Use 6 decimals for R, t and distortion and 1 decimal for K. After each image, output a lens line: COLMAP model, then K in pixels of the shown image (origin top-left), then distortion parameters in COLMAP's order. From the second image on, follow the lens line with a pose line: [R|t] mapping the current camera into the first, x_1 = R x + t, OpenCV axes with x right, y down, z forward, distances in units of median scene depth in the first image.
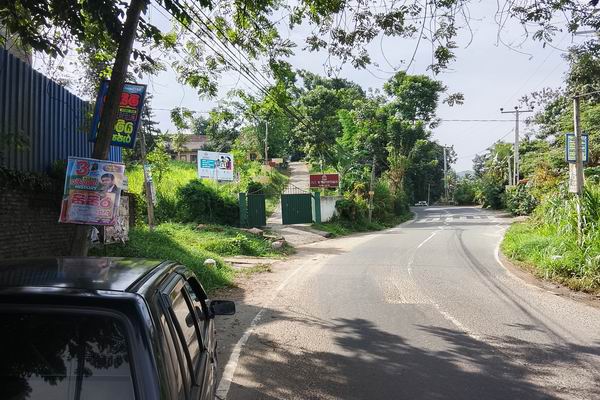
lens RADIAL K [[478.6, 0, 302.1], [0, 478.6, 195.8], [0, 0, 1]] dist [0.117247, -0.196551]
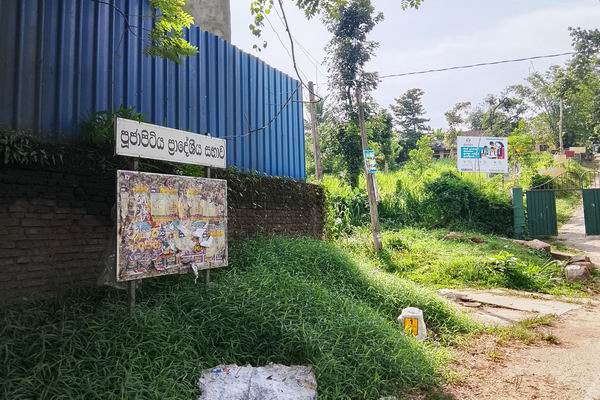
lens RADIAL K [[478.6, 0, 302.1], [0, 478.6, 195.8], [0, 0, 1]] dist [0.117247, -0.196551]
pose [[0.841592, -0.015880, -0.539880, -0.006267], [0.011543, 0.999868, -0.011417, 0.007875], [0.539990, 0.003377, 0.841665, 0.194310]]
